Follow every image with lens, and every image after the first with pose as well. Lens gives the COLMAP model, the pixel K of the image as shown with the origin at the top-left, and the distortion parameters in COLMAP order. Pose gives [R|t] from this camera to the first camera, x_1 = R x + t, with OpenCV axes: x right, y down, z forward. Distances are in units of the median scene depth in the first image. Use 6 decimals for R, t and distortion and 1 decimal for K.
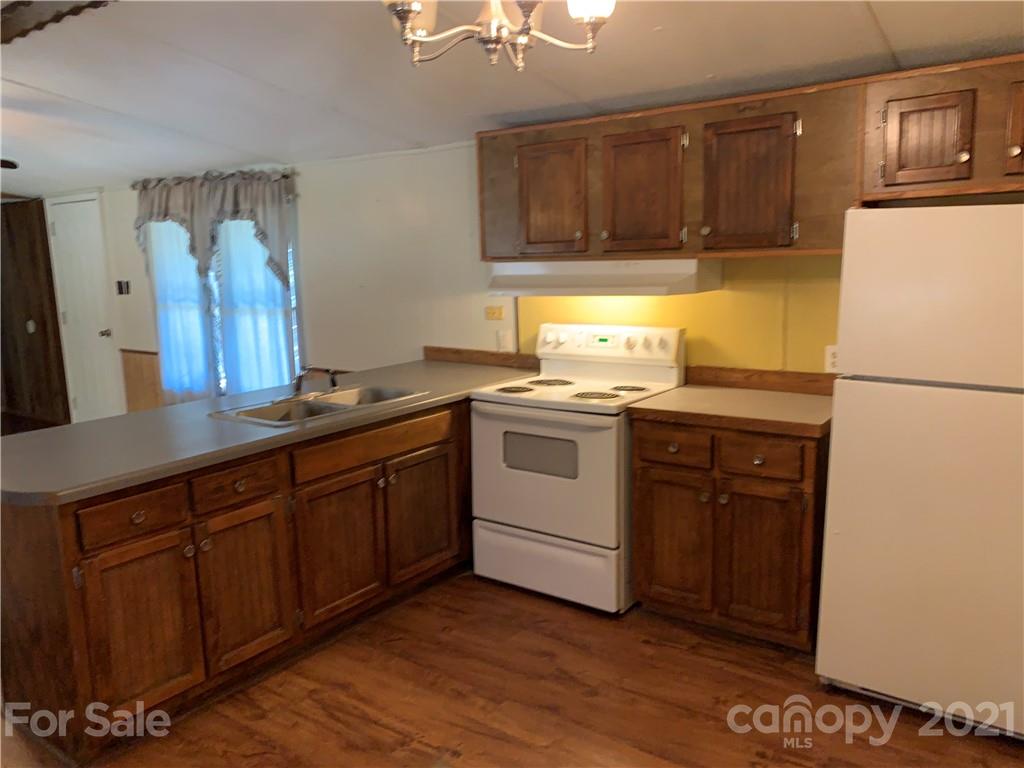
lens RADIAL K [[782.0, 0, 513.6], [0, 782.0, 382.3], [0, 0, 1]] dist [0.005819, -0.019312]
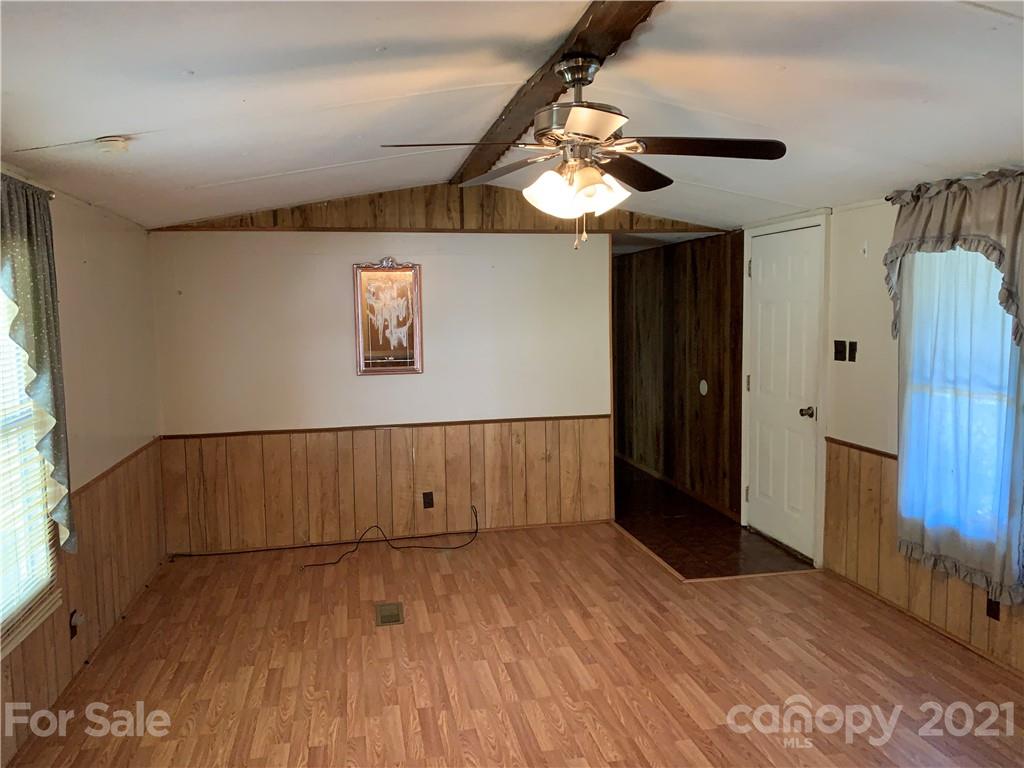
lens RADIAL K [[782.0, 0, 514.5], [0, 782.0, 381.1], [0, 0, 1]] dist [0.005819, -0.019312]
pose [[0.737218, 0.079177, -0.671000, -0.277843], [-0.116524, 0.993129, -0.010836, -0.059492], [0.665531, 0.086176, 0.741378, 0.334866]]
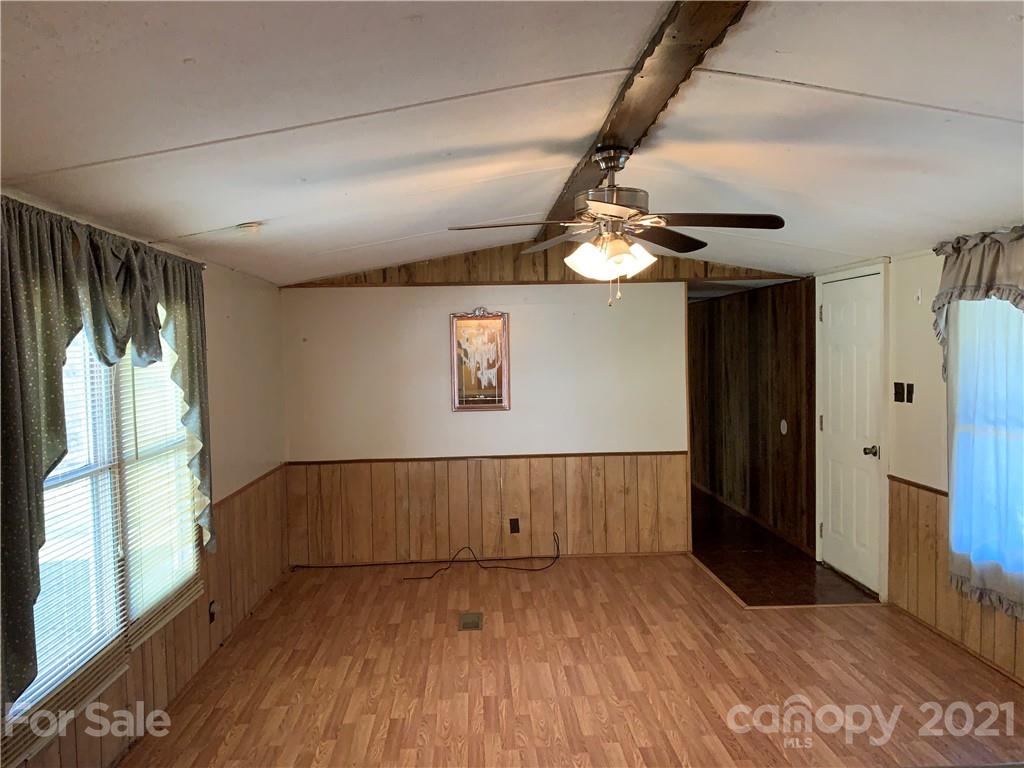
lens RADIAL K [[782.0, 0, 513.5], [0, 782.0, 390.1], [0, 0, 1]] dist [0.005819, -0.019312]
pose [[0.623863, 0.056688, -0.779475, -0.181487], [-0.127263, 0.991423, -0.029755, -0.062447], [0.771102, 0.117761, 0.625727, 0.305533]]
